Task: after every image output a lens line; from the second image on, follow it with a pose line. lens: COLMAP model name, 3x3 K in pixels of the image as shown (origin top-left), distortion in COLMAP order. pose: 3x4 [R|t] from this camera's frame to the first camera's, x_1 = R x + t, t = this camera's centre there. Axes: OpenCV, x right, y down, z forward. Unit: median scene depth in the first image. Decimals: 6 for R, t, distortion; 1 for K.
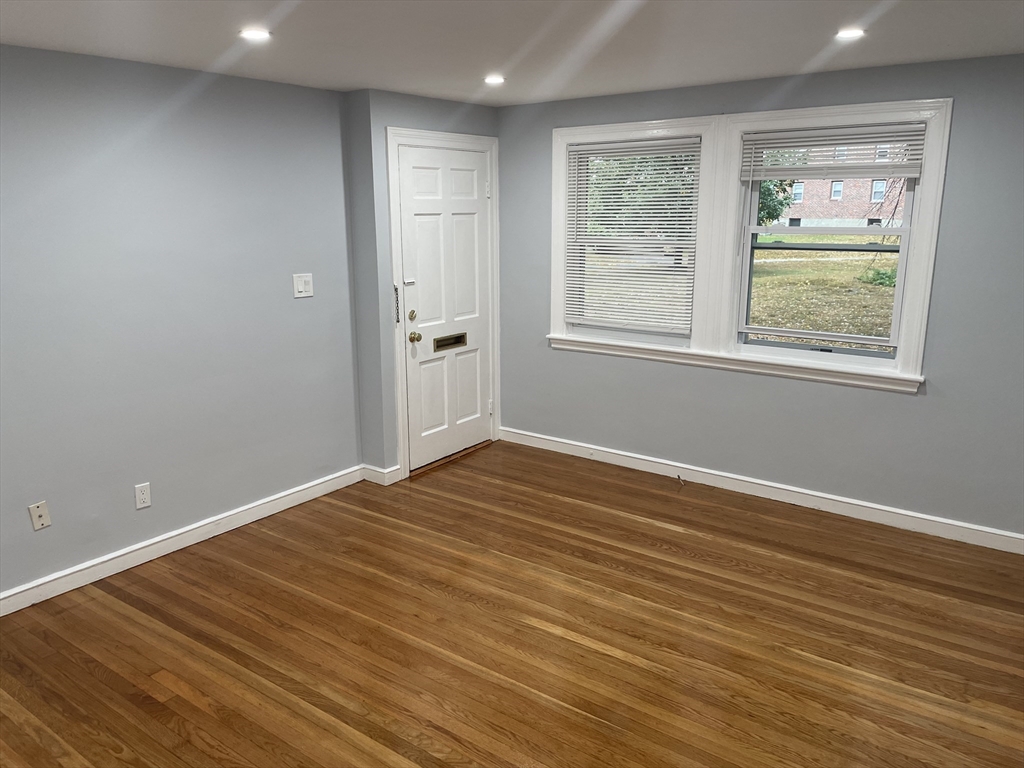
lens RADIAL K [[769.9, 0, 516.3], [0, 769.9, 386.5], [0, 0, 1]] dist [0.051262, -0.004386]
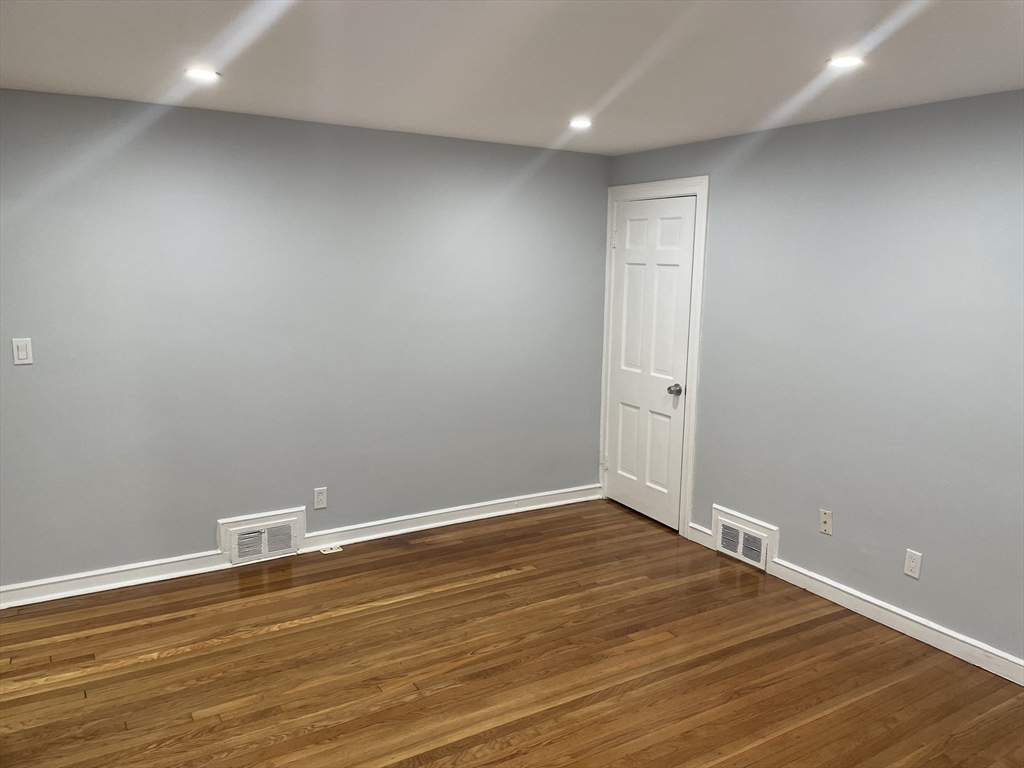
lens RADIAL K [[769.9, 0, 514.9], [0, 769.9, 381.7], [0, 0, 1]] dist [0.051262, -0.004386]
pose [[-0.382216, 0.150983, -0.911655, 0.589679], [-0.212980, 0.945607, 0.245899, -0.219140], [0.899194, 0.288151, -0.329270, 0.928512]]
